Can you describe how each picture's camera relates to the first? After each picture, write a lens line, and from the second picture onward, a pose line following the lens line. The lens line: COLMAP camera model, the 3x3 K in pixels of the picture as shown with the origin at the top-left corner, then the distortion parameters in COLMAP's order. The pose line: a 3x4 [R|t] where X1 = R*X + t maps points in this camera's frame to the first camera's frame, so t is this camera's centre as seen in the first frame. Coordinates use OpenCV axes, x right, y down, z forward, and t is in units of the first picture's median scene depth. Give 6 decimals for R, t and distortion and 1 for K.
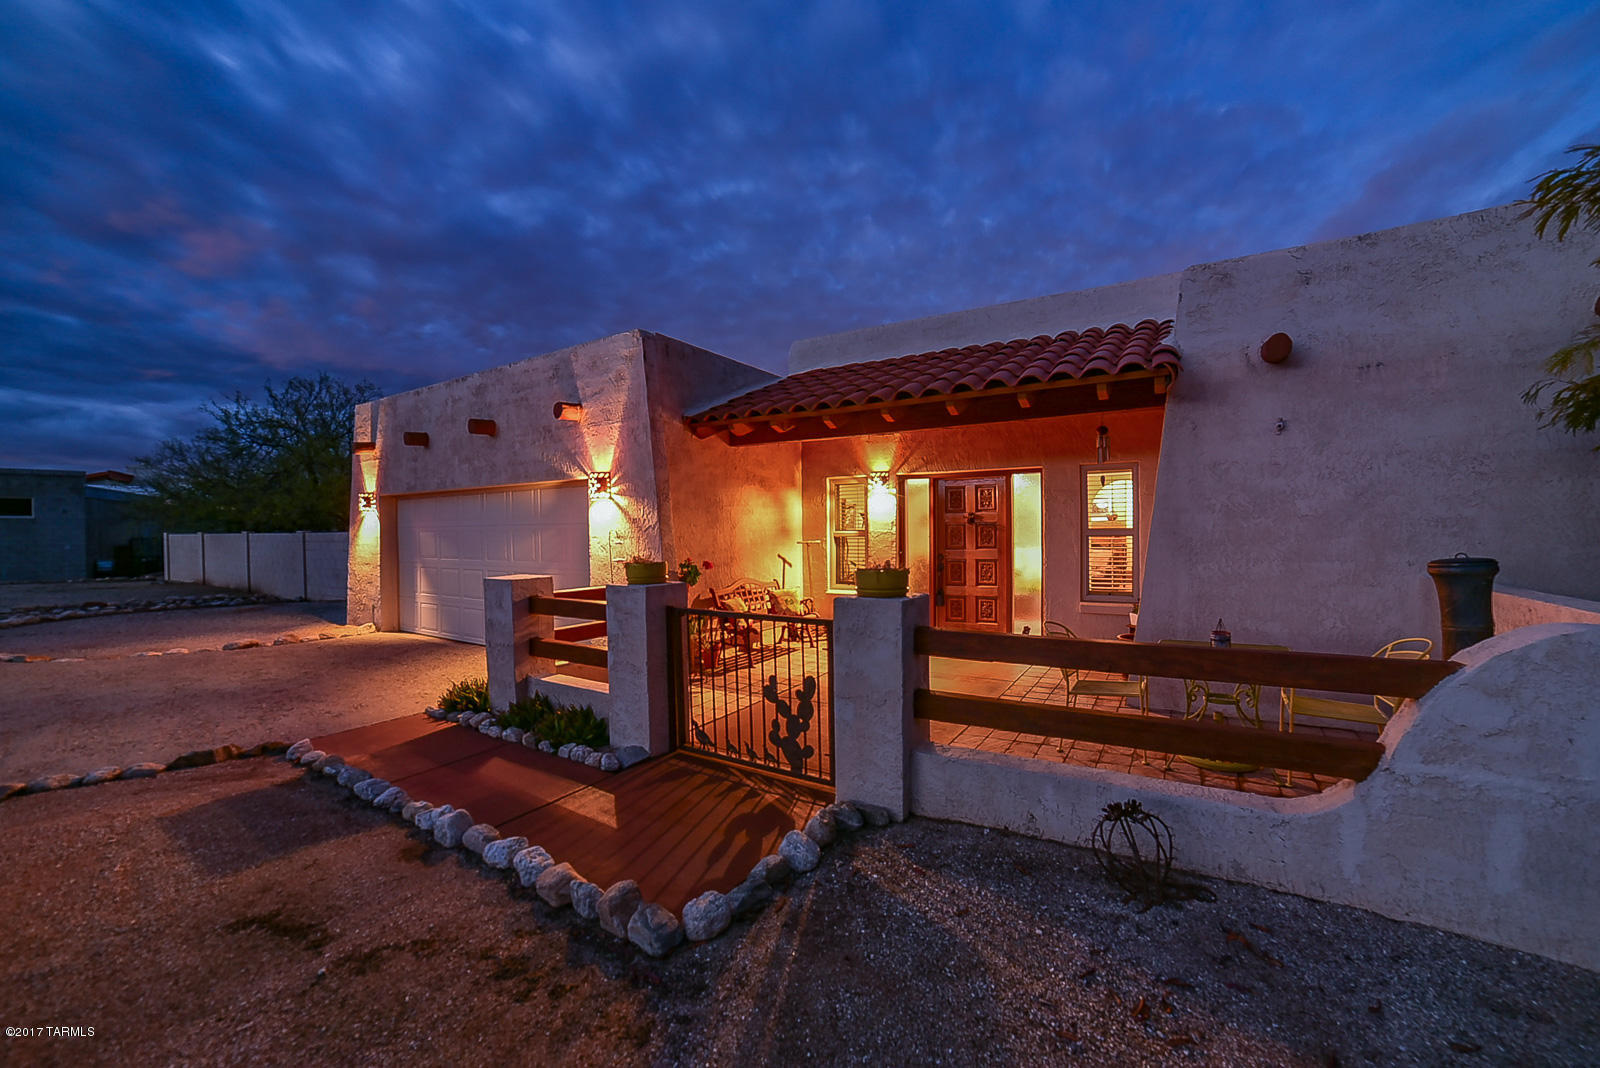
lens RADIAL K [[635.7, 0, 800.0], [0, 635.7, 534.0], [0, 0, 1]] dist [-0.076101, 0.030626]
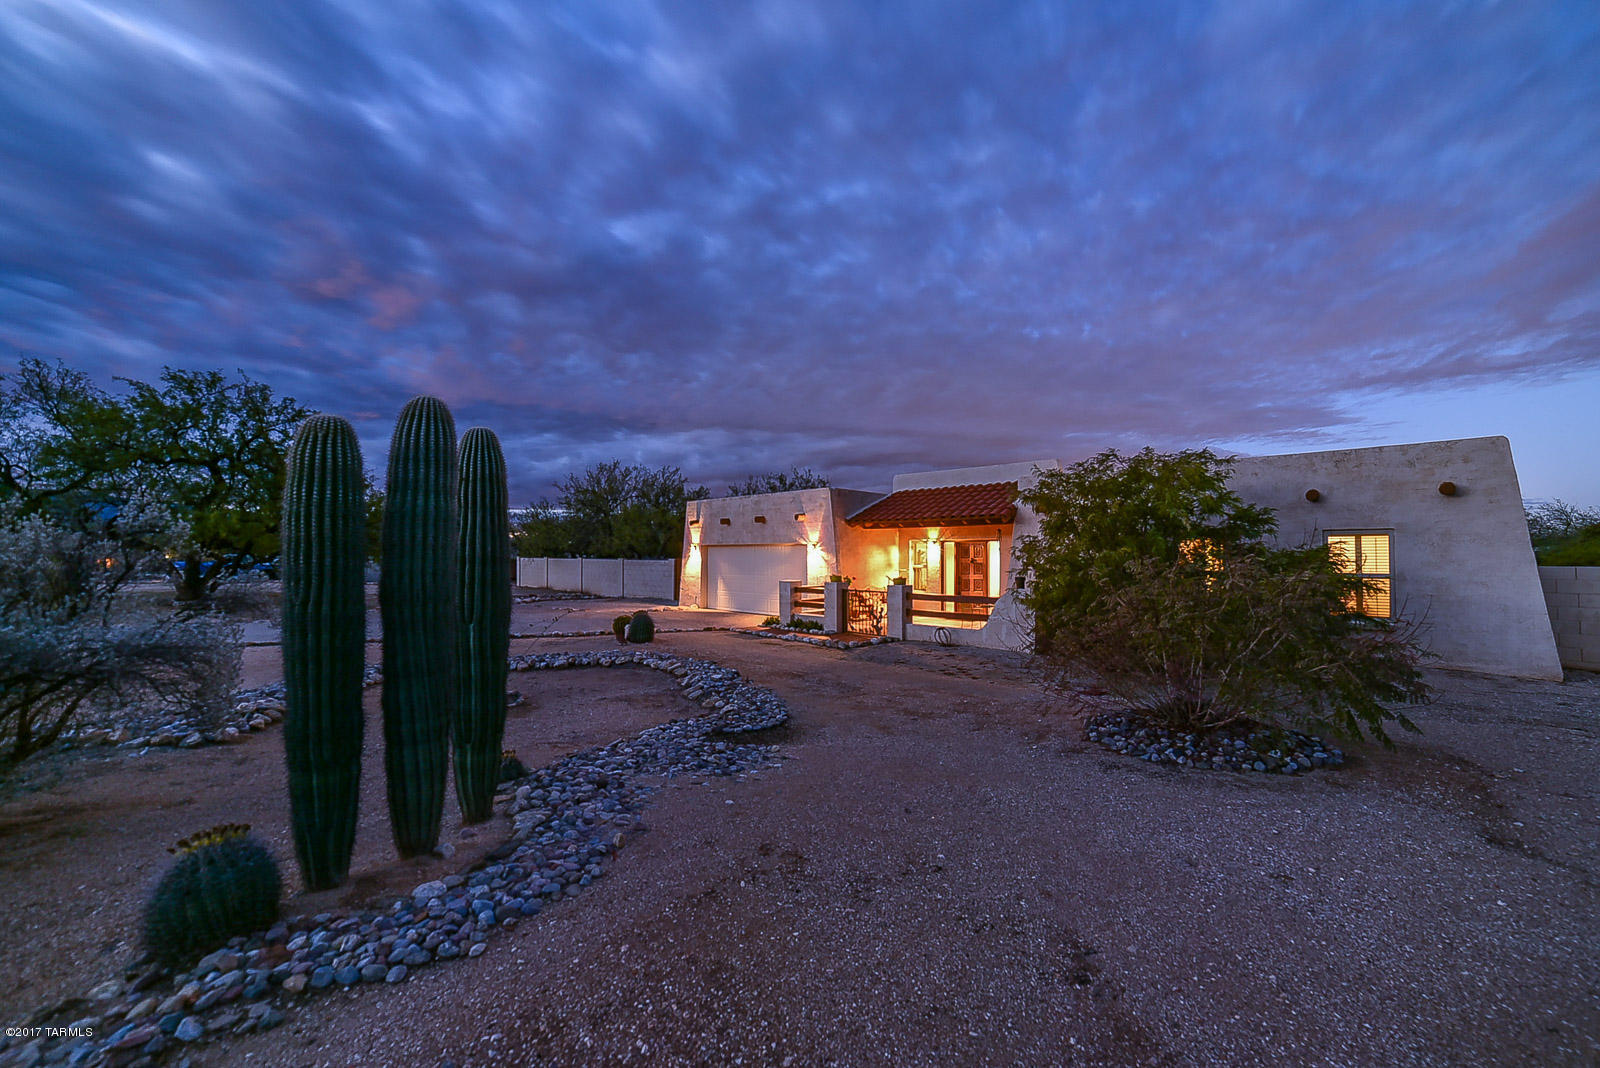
lens RADIAL K [[635.7, 0, 800.0], [0, 635.7, 534.0], [0, 0, 1]] dist [-0.076101, 0.030626]
pose [[0.974238, 0.004942, -0.225470, 0.188241], [-0.014289, 0.999104, -0.039844, -0.022144], [0.225071, 0.042039, 0.973435, -1.342909]]
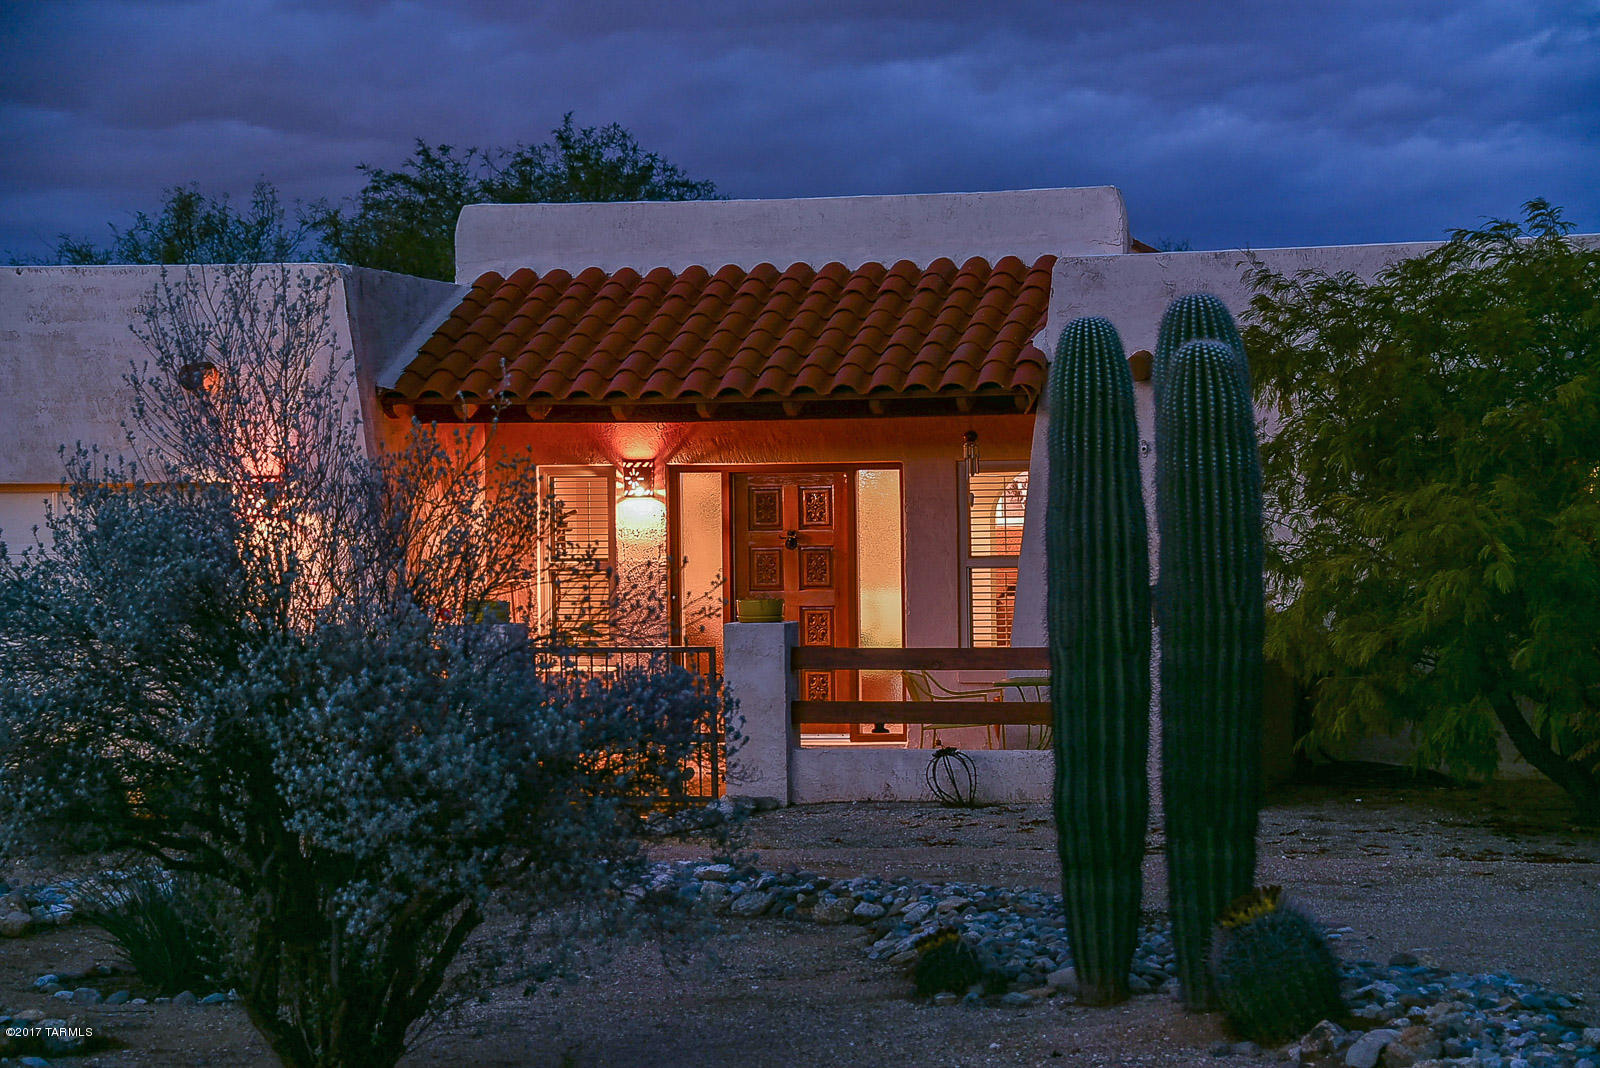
lens RADIAL K [[3918.0, 0, 800.0], [0, 3918.0, 534.0], [0, 0, 1]] dist [0.053472, 0.080231]
pose [[0.947095, -0.002638, 0.320943, -0.958851], [0.004079, 0.999984, -0.003818, -0.016439], [-0.320928, 0.004925, 0.947091, -2.646870]]
